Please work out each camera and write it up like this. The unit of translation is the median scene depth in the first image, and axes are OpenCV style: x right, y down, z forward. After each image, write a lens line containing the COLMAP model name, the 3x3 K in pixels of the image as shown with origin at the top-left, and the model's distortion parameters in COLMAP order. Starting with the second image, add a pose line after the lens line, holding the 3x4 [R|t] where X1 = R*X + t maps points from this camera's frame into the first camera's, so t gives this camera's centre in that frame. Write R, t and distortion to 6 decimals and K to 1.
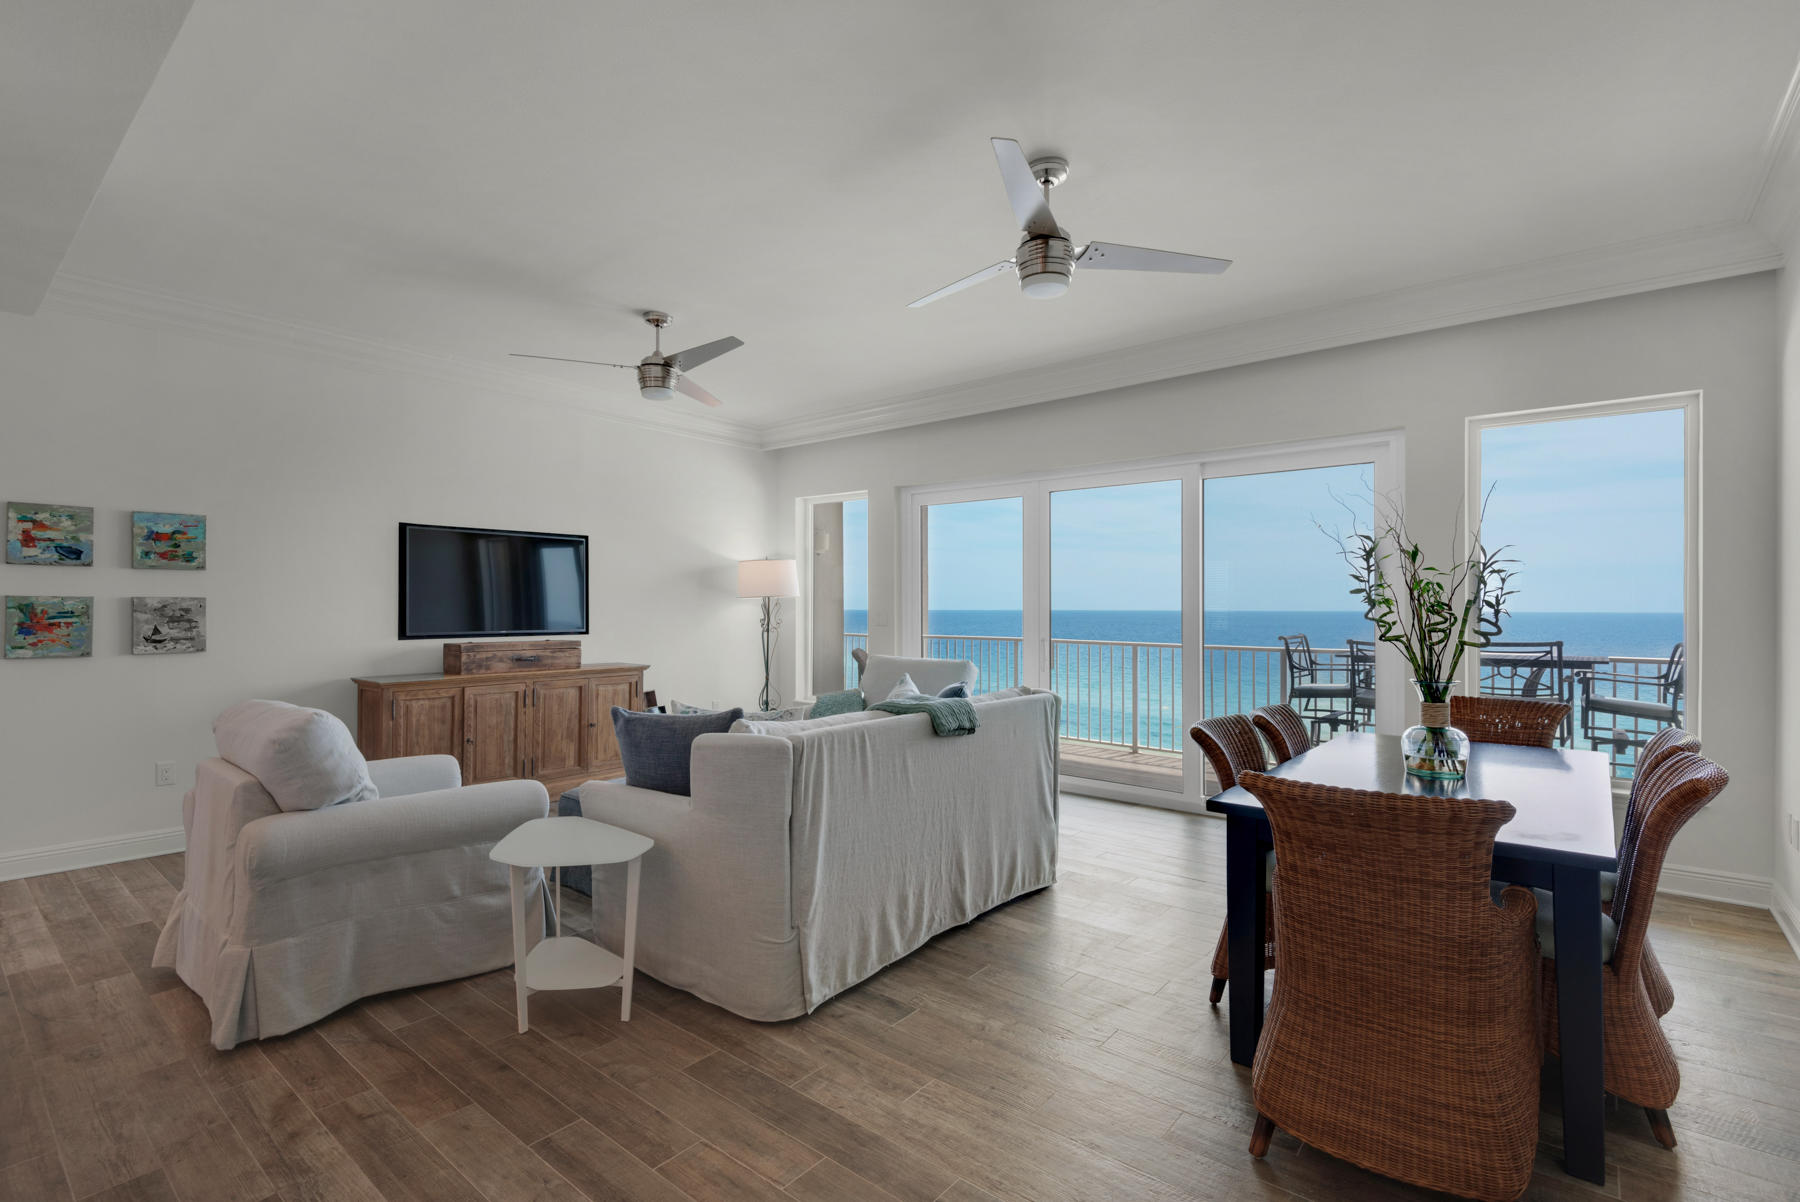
lens RADIAL K [[827.1, 0, 895.8], [0, 827.1, 602.5], [0, 0, 1]] dist [0.020916, -0.010754]
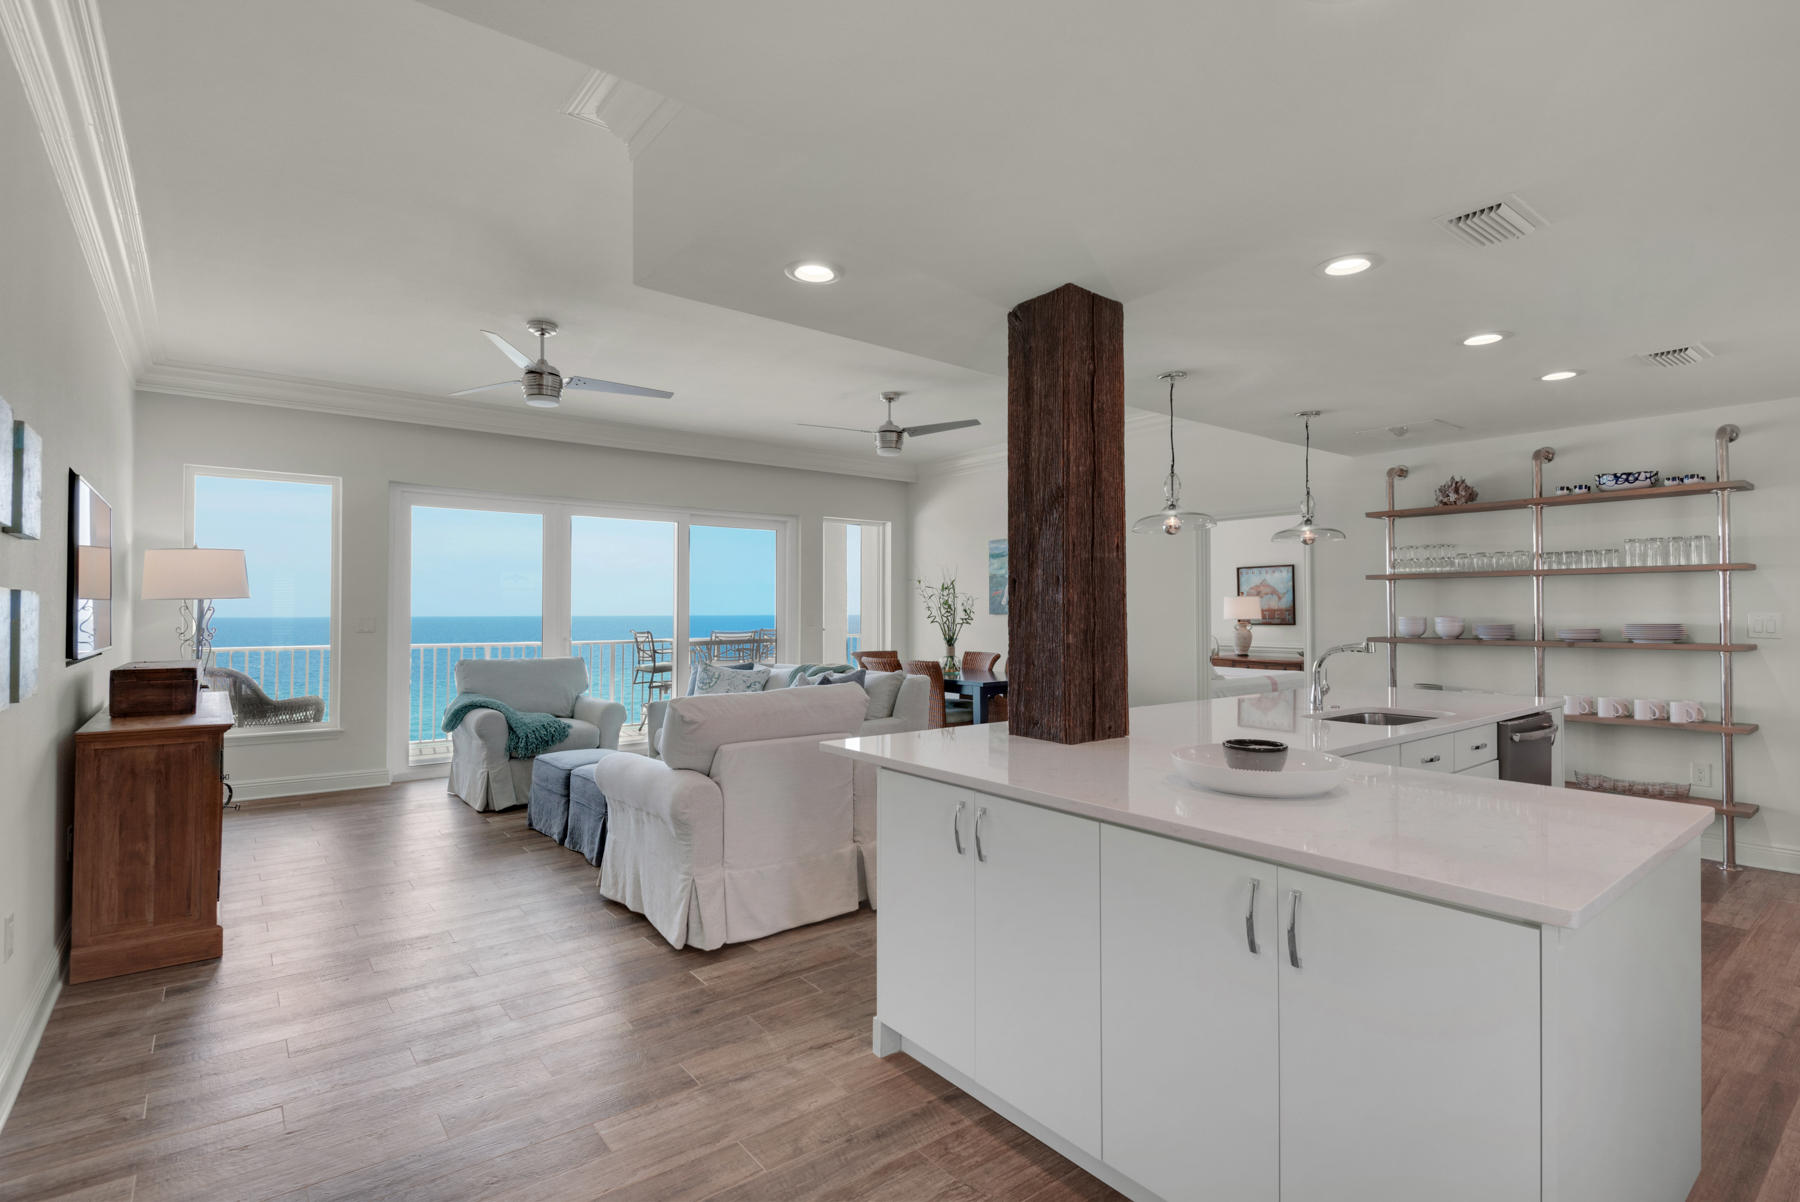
lens RADIAL K [[858.9, 0, 874.2], [0, 858.9, 608.6], [0, 0, 1]] dist [0.001283, -0.005602]
pose [[0.204815, 0.007394, 0.978773, -1.183529], [-0.003732, 0.999970, -0.006773, 0.010730], [-0.978794, -0.002266, 0.204837, 0.388927]]
